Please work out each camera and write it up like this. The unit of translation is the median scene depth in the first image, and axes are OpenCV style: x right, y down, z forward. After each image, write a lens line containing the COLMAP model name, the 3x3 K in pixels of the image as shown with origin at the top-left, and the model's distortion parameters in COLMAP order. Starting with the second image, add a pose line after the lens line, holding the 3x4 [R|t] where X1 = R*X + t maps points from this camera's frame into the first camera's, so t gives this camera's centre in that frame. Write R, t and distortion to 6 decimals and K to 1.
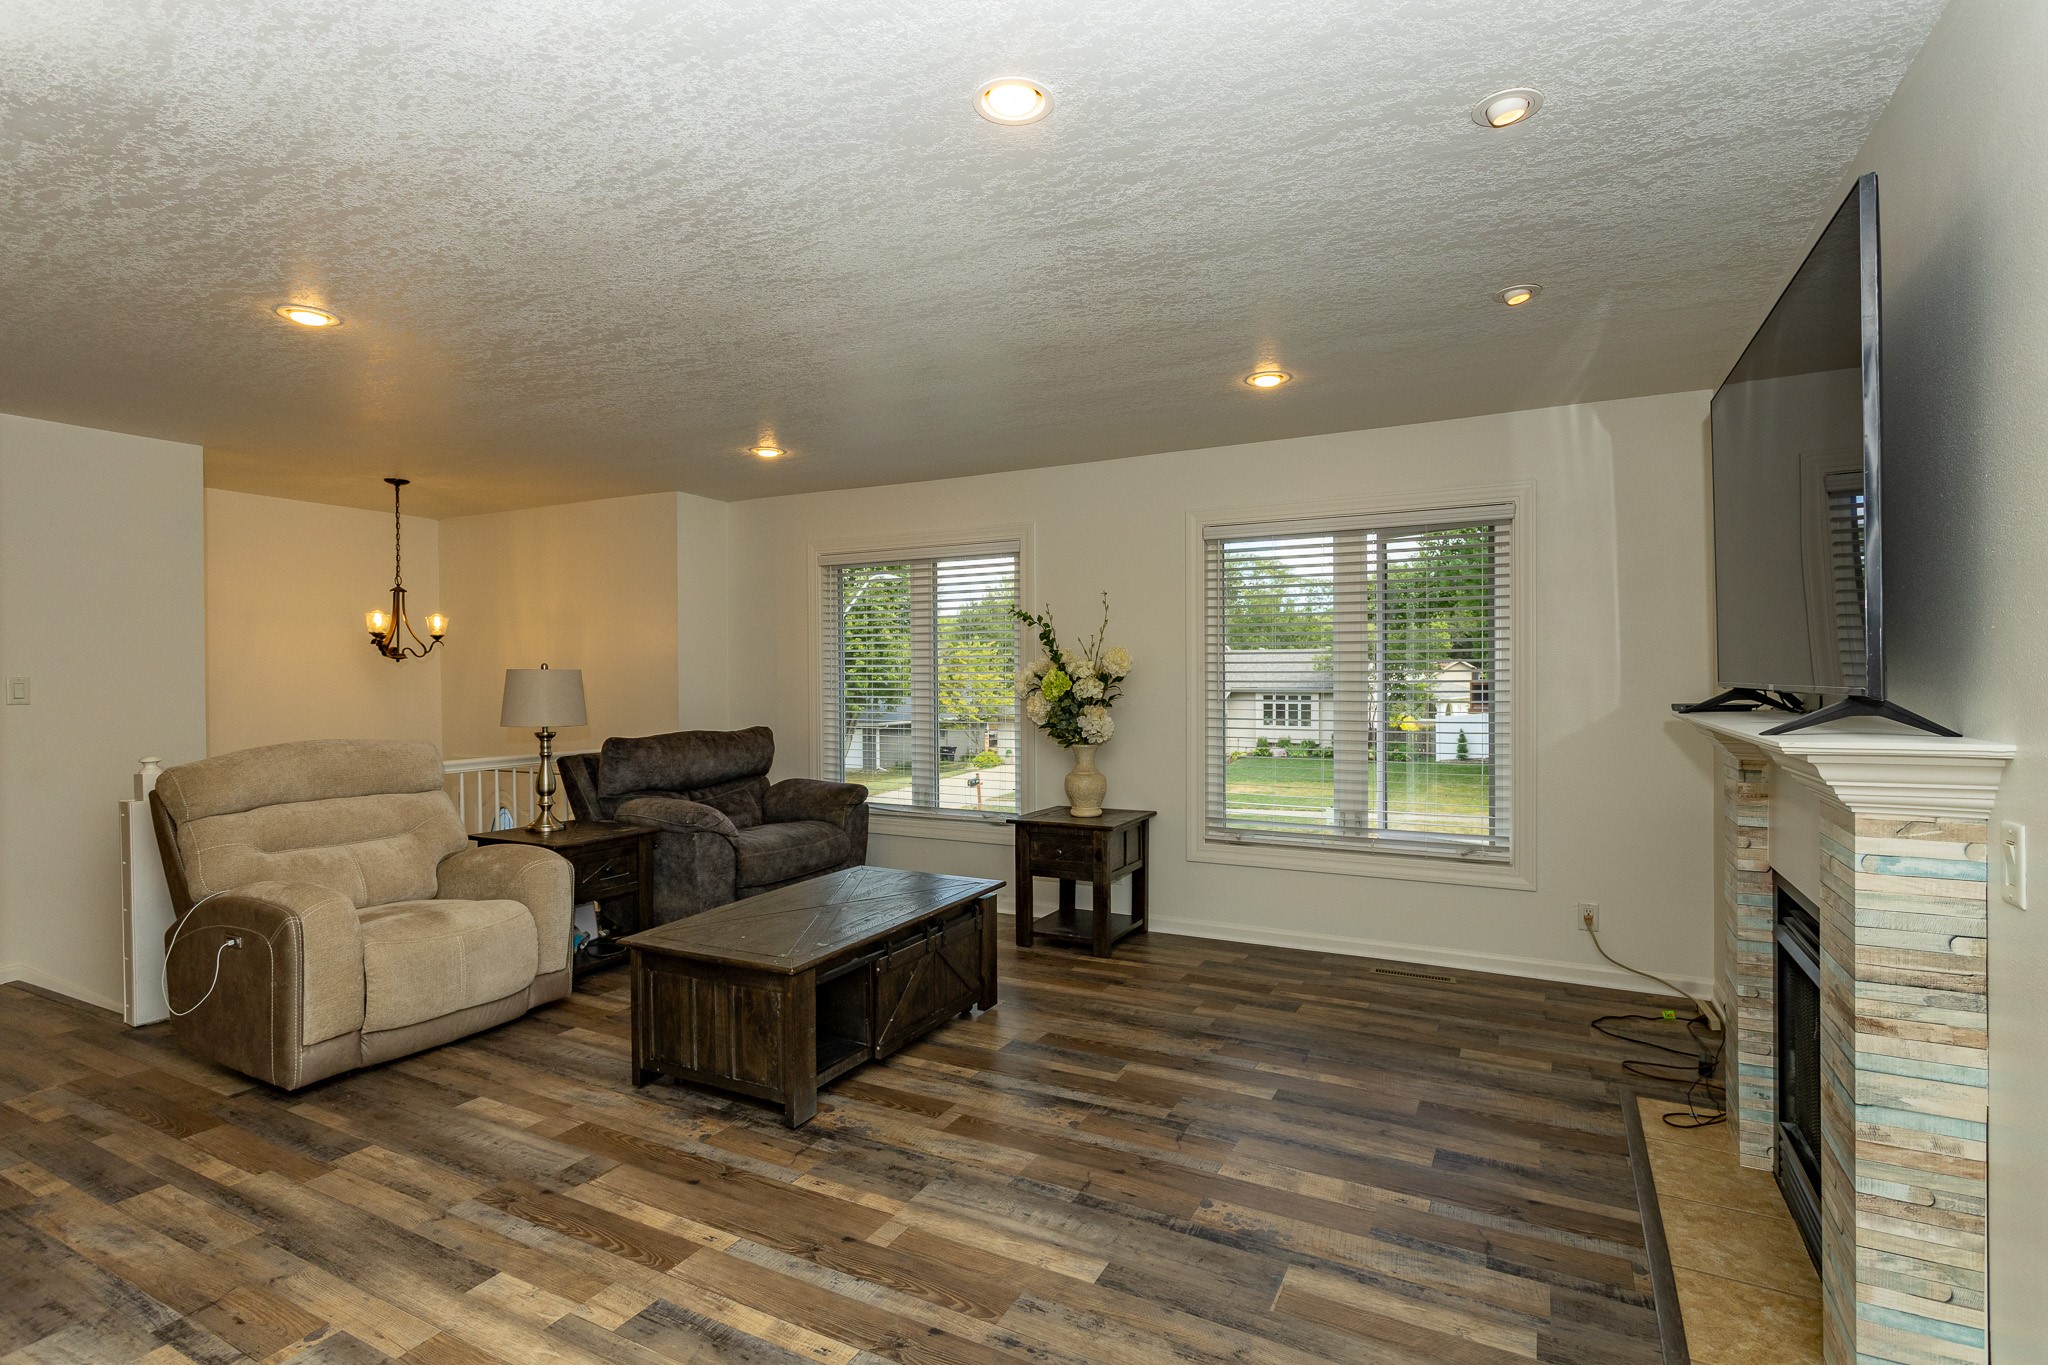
lens RADIAL K [[980.2, 0, 1021.9], [0, 980.2, 683.5], [0, 0, 1]] dist [0.006628, -0.000464]
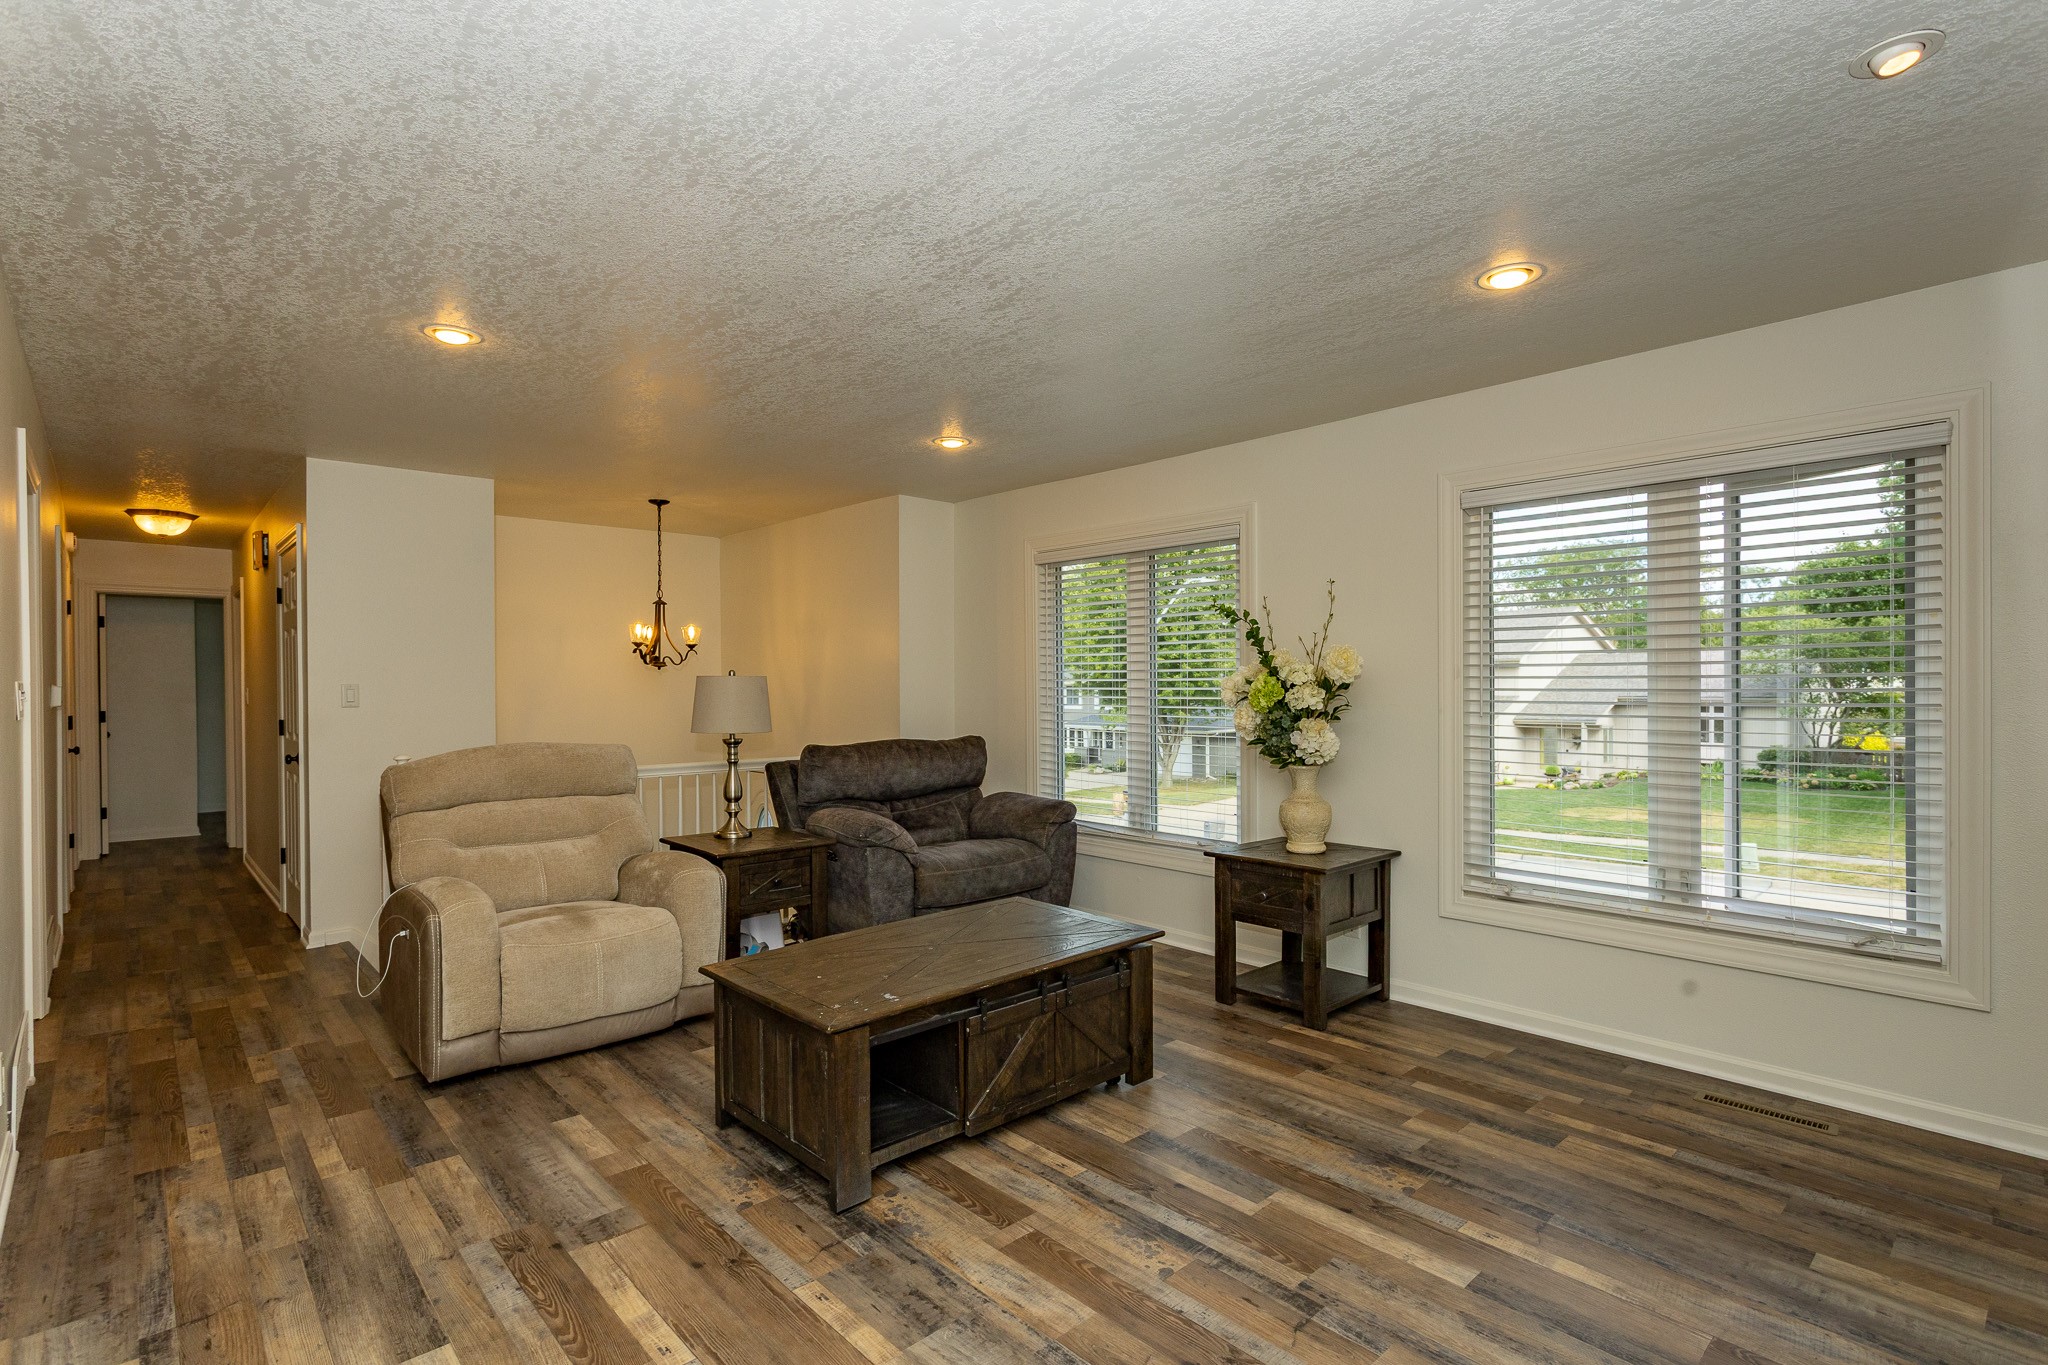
lens RADIAL K [[980.2, 0, 1025.6], [0, 980.2, 689.6], [0, 0, 1]] dist [0.006628, -0.000464]
pose [[0.942119, 0.002355, -0.335272, 0.157553], [-0.002420, 0.999997, 0.000224, -0.001752], [0.335271, 0.000600, 0.942121, 0.190178]]
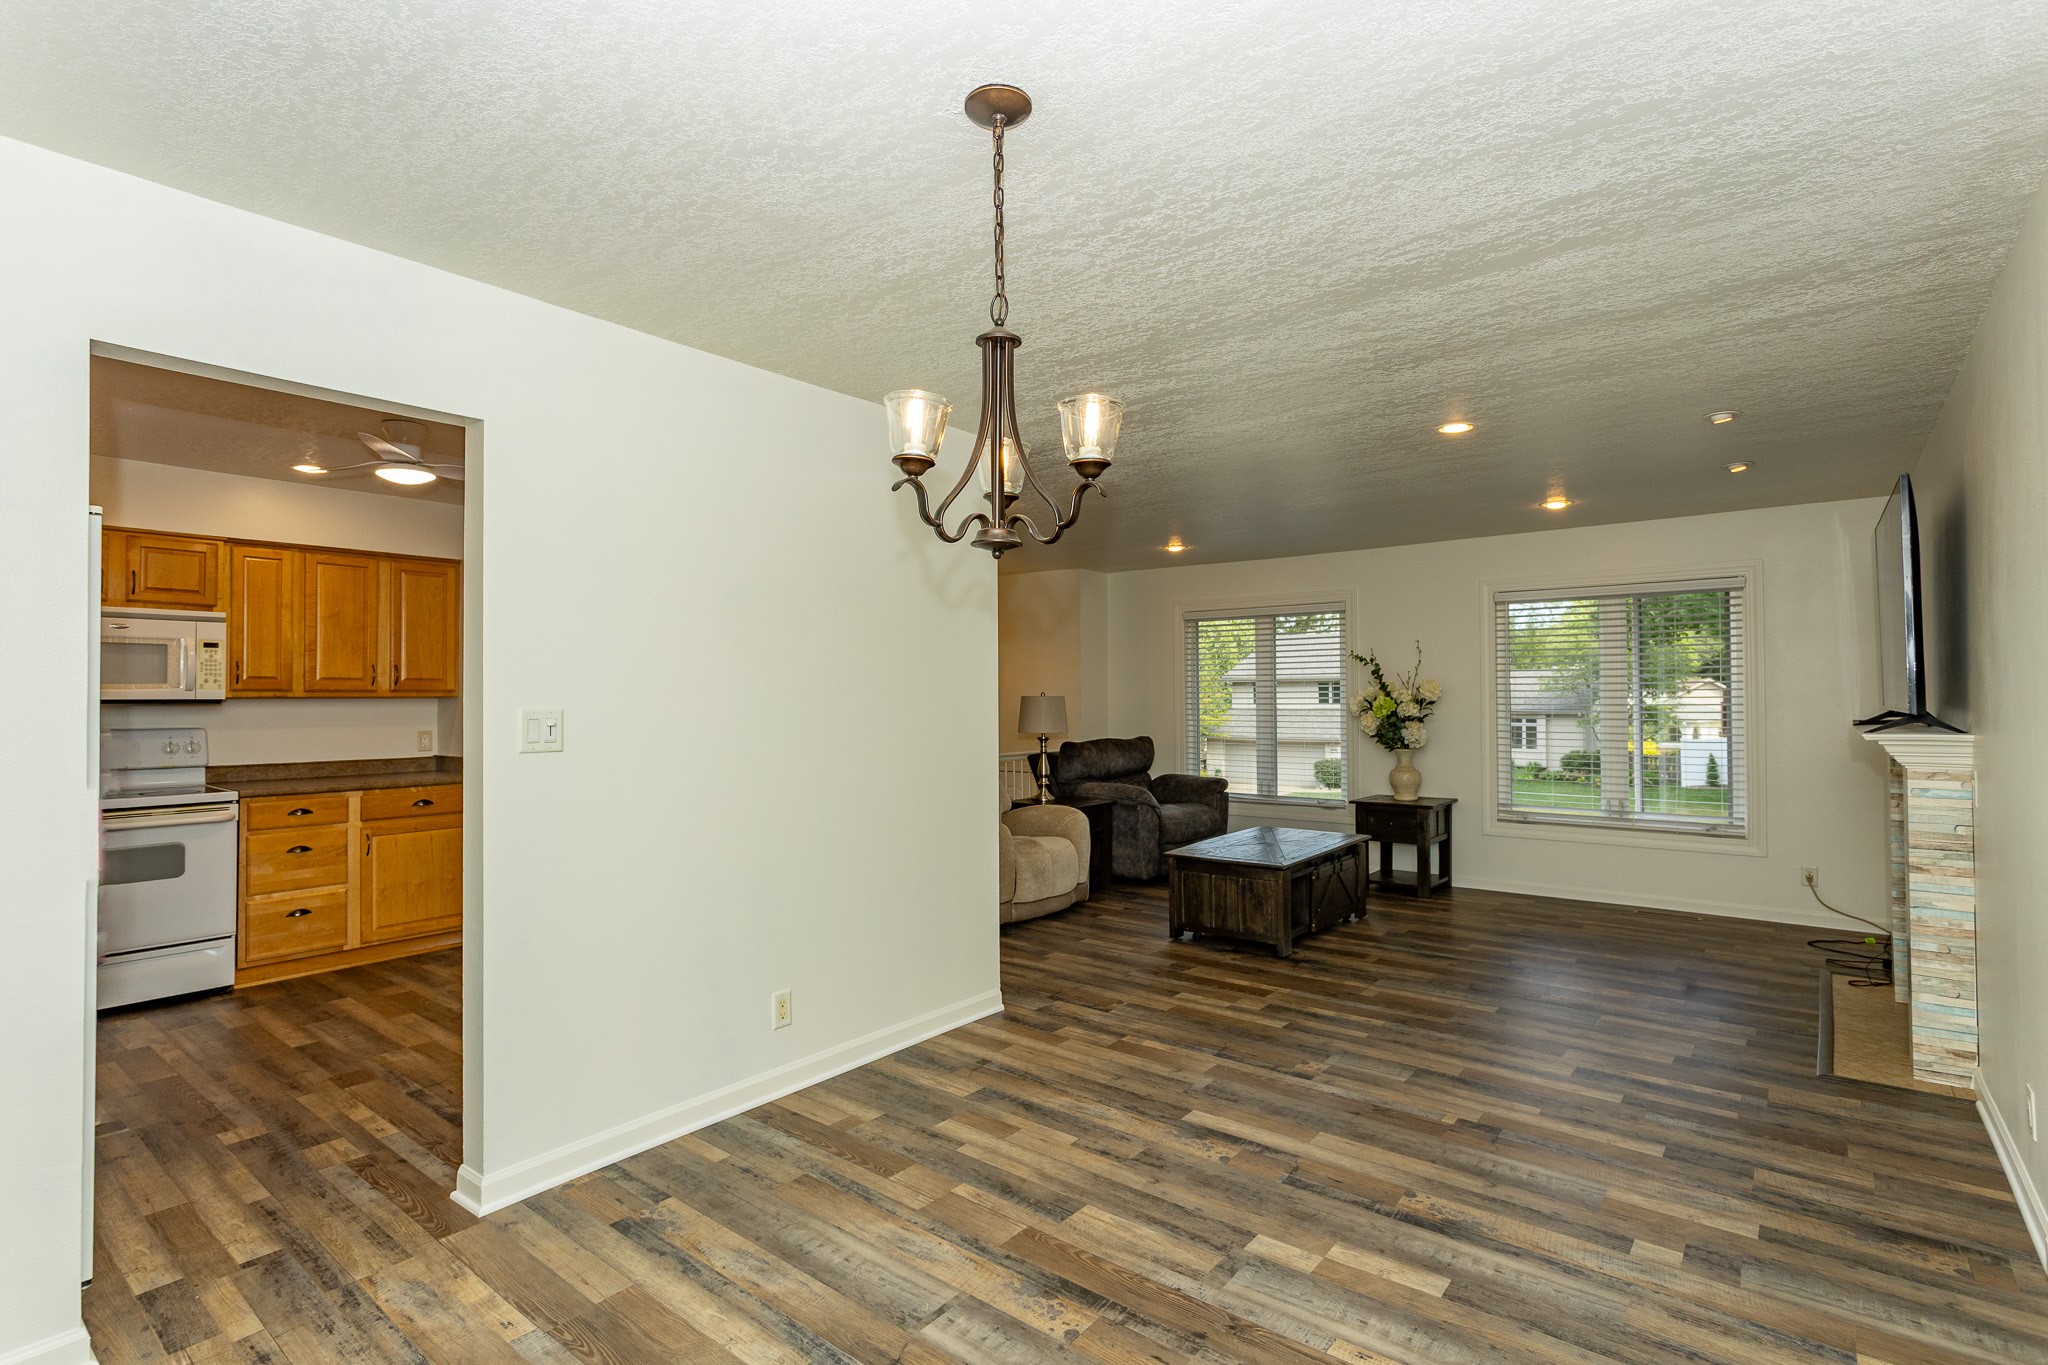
lens RADIAL K [[980.2, 0, 1019.3], [0, 980.2, 683.4], [0, 0, 1]] dist [0.006628, -0.000464]
pose [[0.981528, -0.003157, -0.191294, -0.272961], [-0.000925, 0.999774, -0.021241, -0.002094], [0.191318, 0.021026, 0.981303, -0.635610]]
